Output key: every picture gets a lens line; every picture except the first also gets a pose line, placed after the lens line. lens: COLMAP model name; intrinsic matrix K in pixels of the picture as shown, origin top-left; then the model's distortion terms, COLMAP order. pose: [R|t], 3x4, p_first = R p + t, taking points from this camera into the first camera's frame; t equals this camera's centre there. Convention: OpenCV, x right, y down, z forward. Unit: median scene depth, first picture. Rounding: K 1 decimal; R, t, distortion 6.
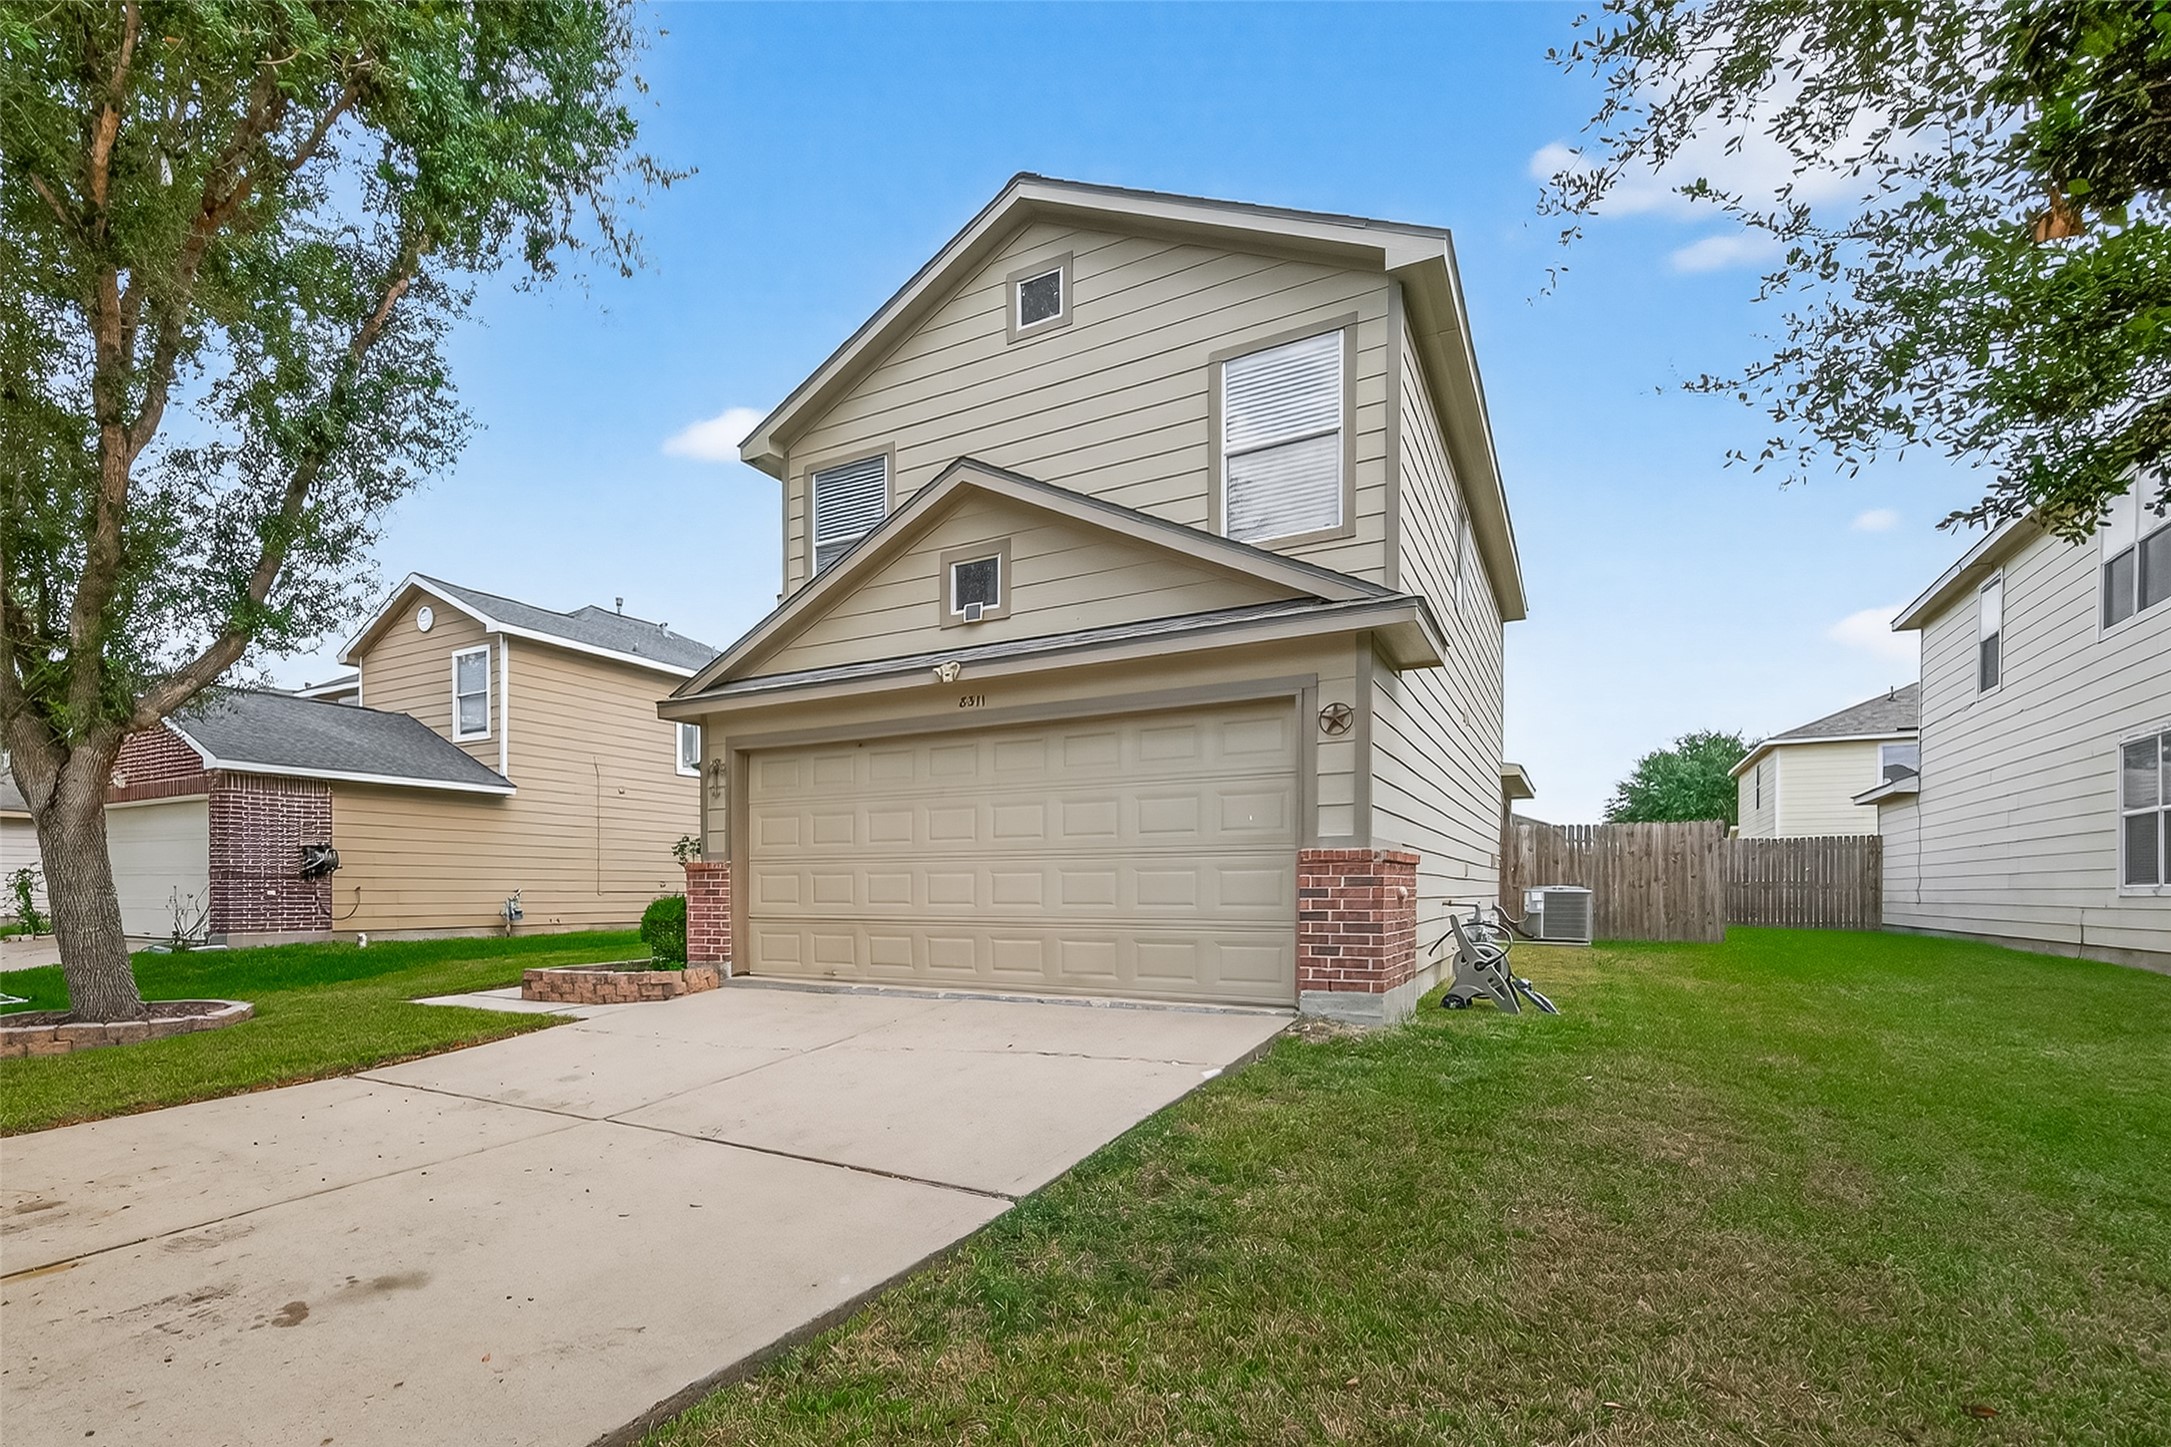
lens RADIAL K [[906.8, 0, 1090.8], [0, 906.8, 708.9], [0, 0, 1]] dist [-0.000654, -0.000303]
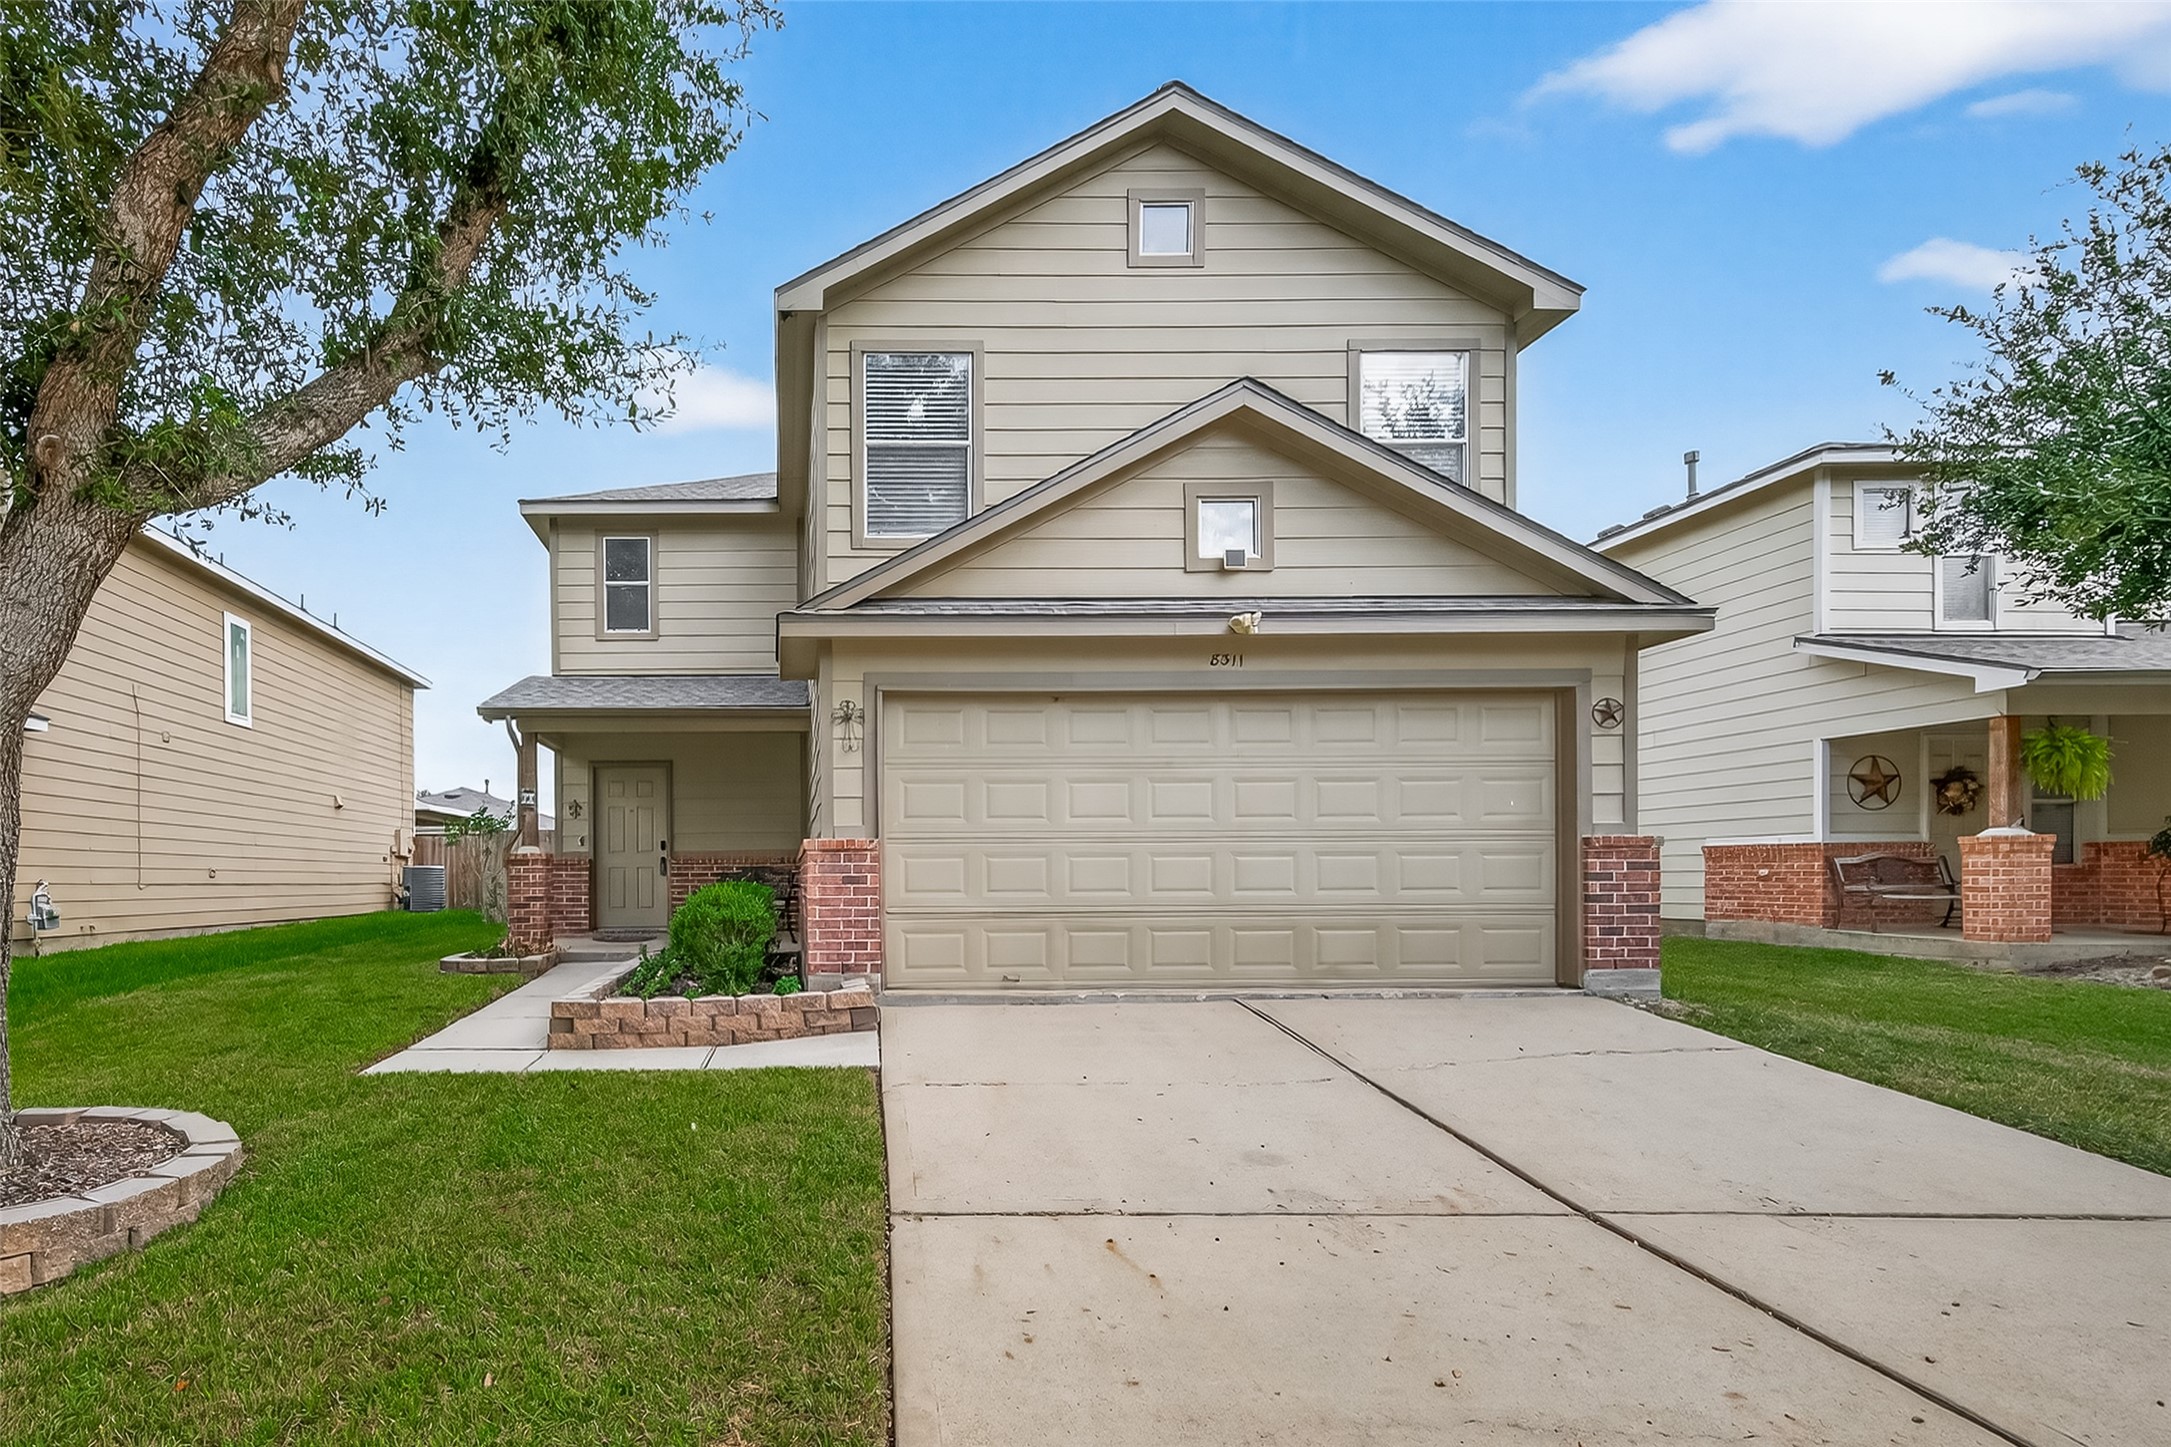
lens RADIAL K [[864.6, 0, 1089.4], [0, 864.6, 718.0], [0, 0, 1]] dist [0.009022, -0.002245]
pose [[0.887589, 0.078828, 0.453842, -0.643129], [-0.086695, 0.996229, -0.003484, 0.063546], [-0.452405, -0.036253, 0.891076, 0.322451]]
